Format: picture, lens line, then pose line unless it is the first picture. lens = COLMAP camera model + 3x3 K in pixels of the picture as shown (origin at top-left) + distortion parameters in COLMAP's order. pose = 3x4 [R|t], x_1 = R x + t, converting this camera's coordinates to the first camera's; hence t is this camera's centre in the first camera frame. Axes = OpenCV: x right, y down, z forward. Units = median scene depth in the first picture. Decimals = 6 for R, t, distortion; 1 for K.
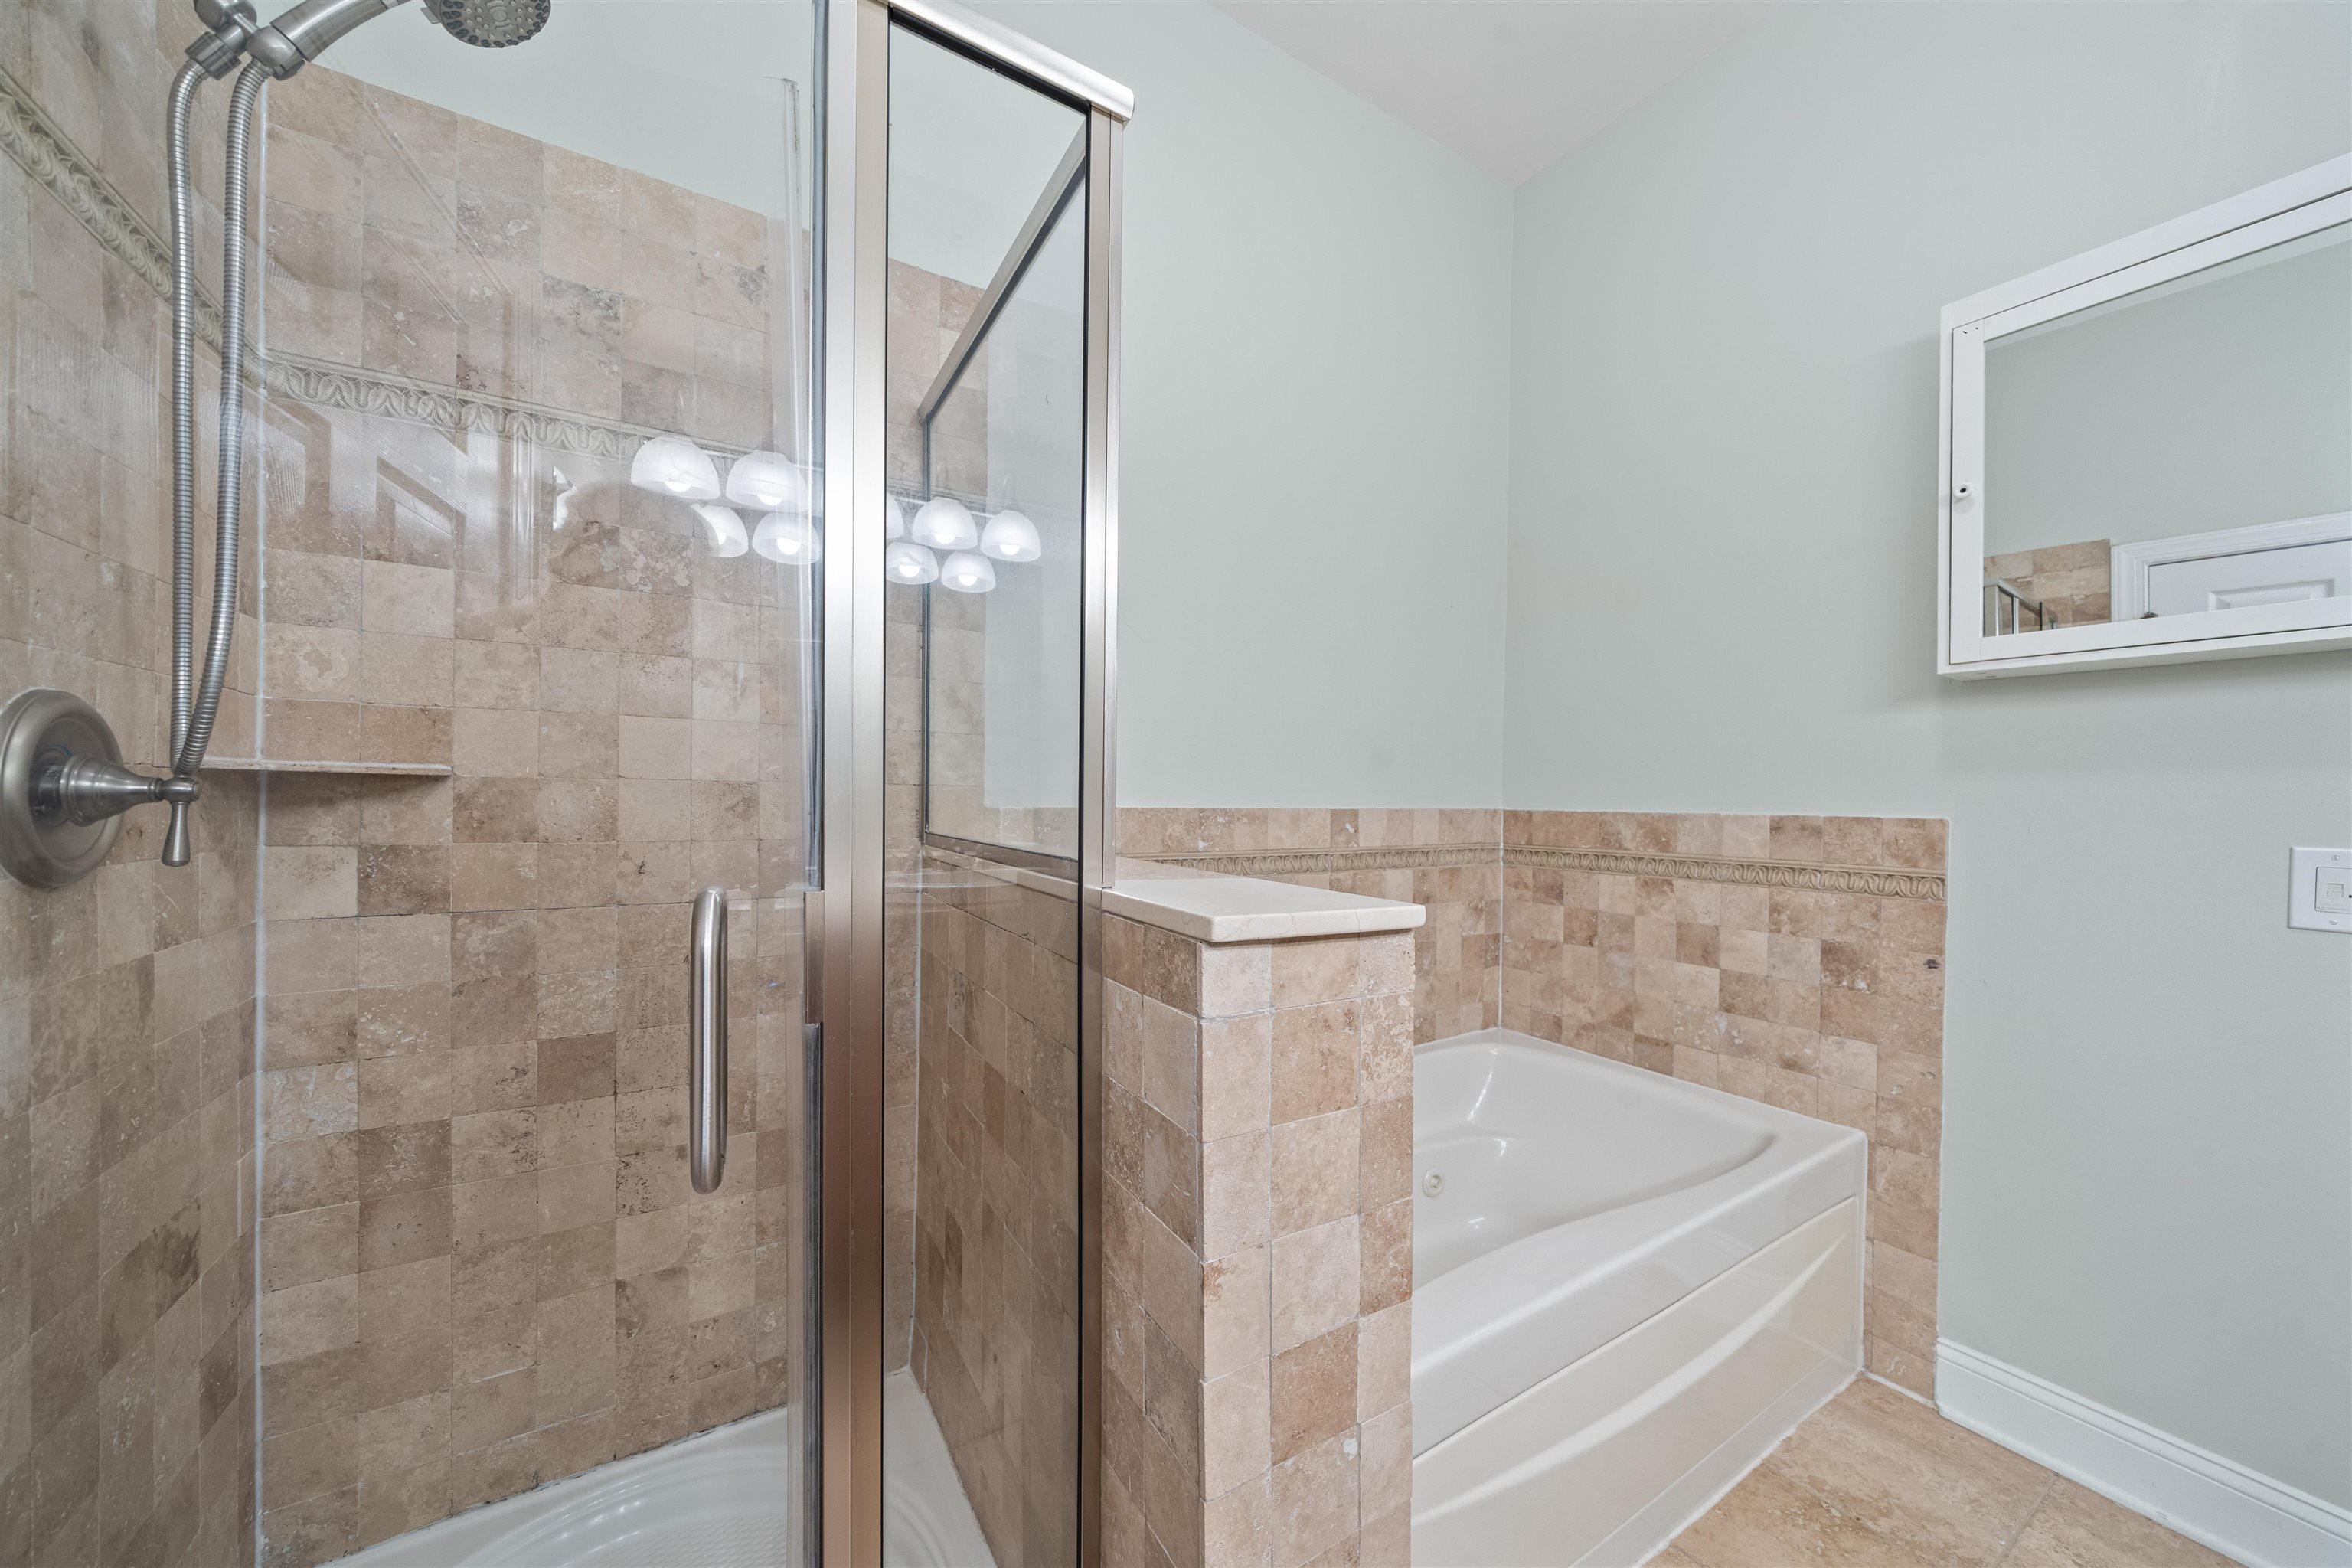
lens RADIAL K [[819.4, 0, 1179.5], [0, 819.4, 800.3], [0, 0, 1]] dist [-0.004022, 0.000180]
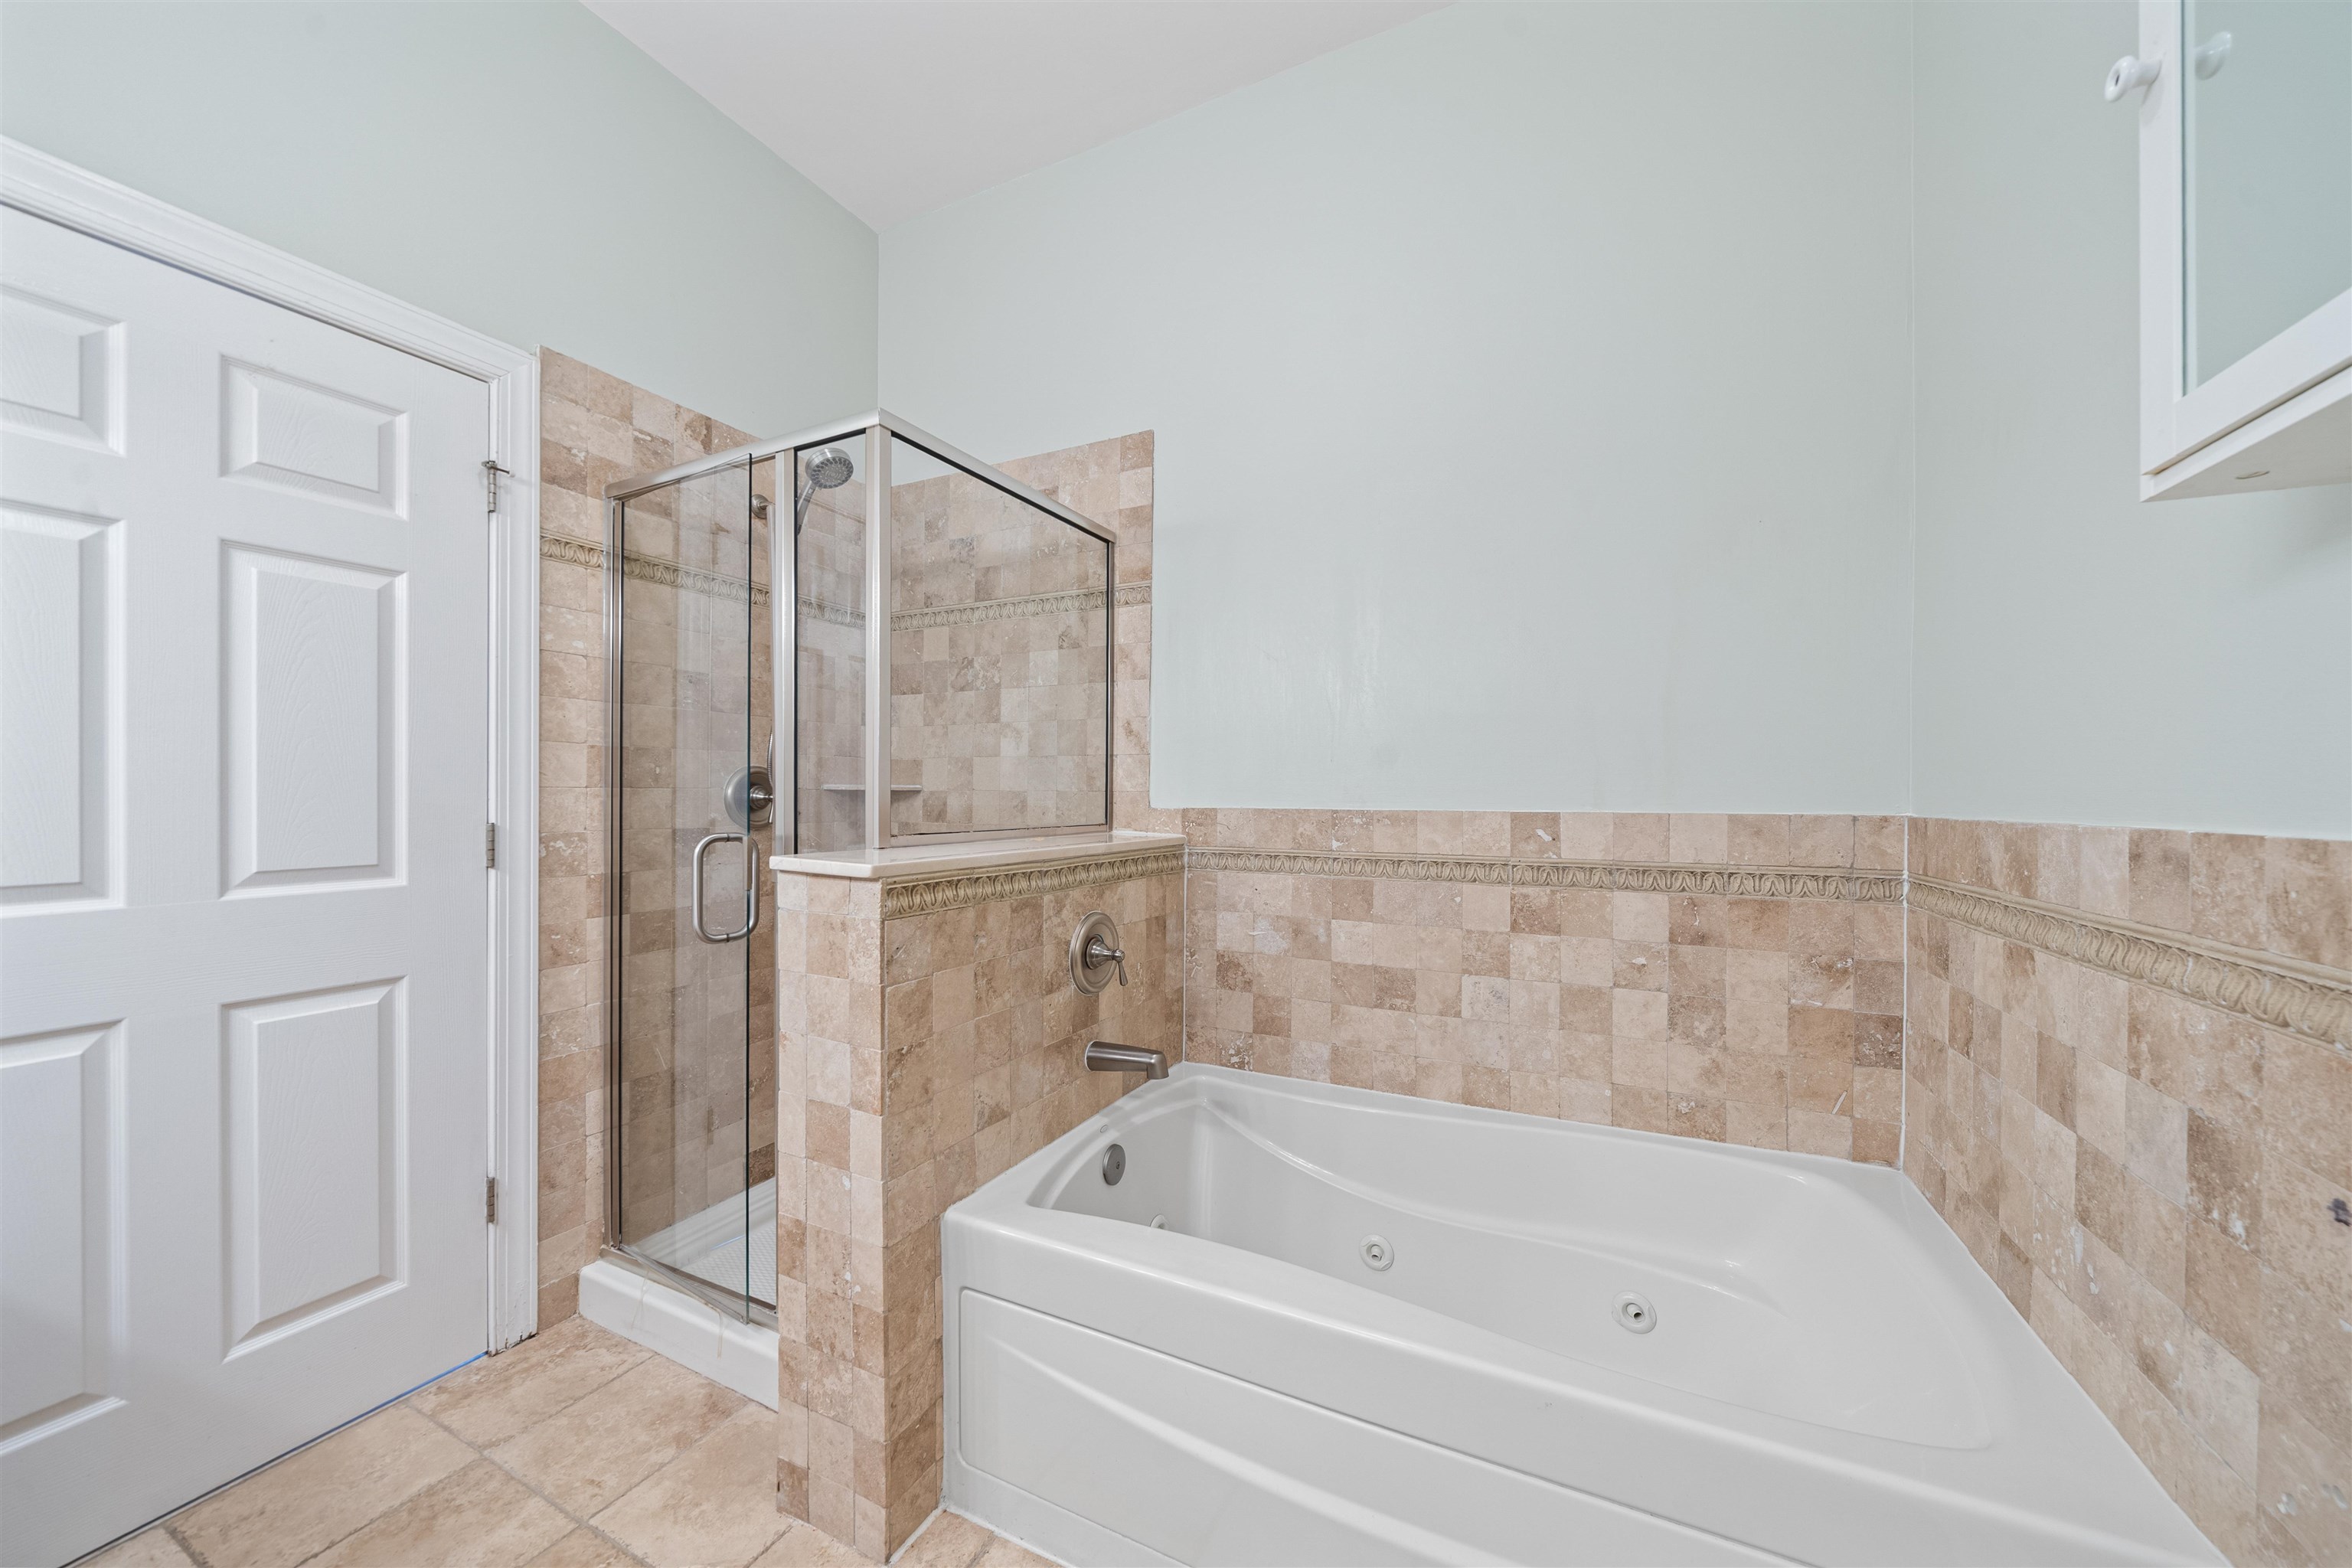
lens RADIAL K [[819.4, 0, 1176.7], [0, 819.4, 793.7], [0, 0, 1]] dist [-0.004022, 0.000180]
pose [[0.533922, -0.011964, -0.845449, 0.829410], [-0.002258, 0.999876, -0.015575, 0.006417], [0.845531, 0.010225, 0.533829, 0.276070]]
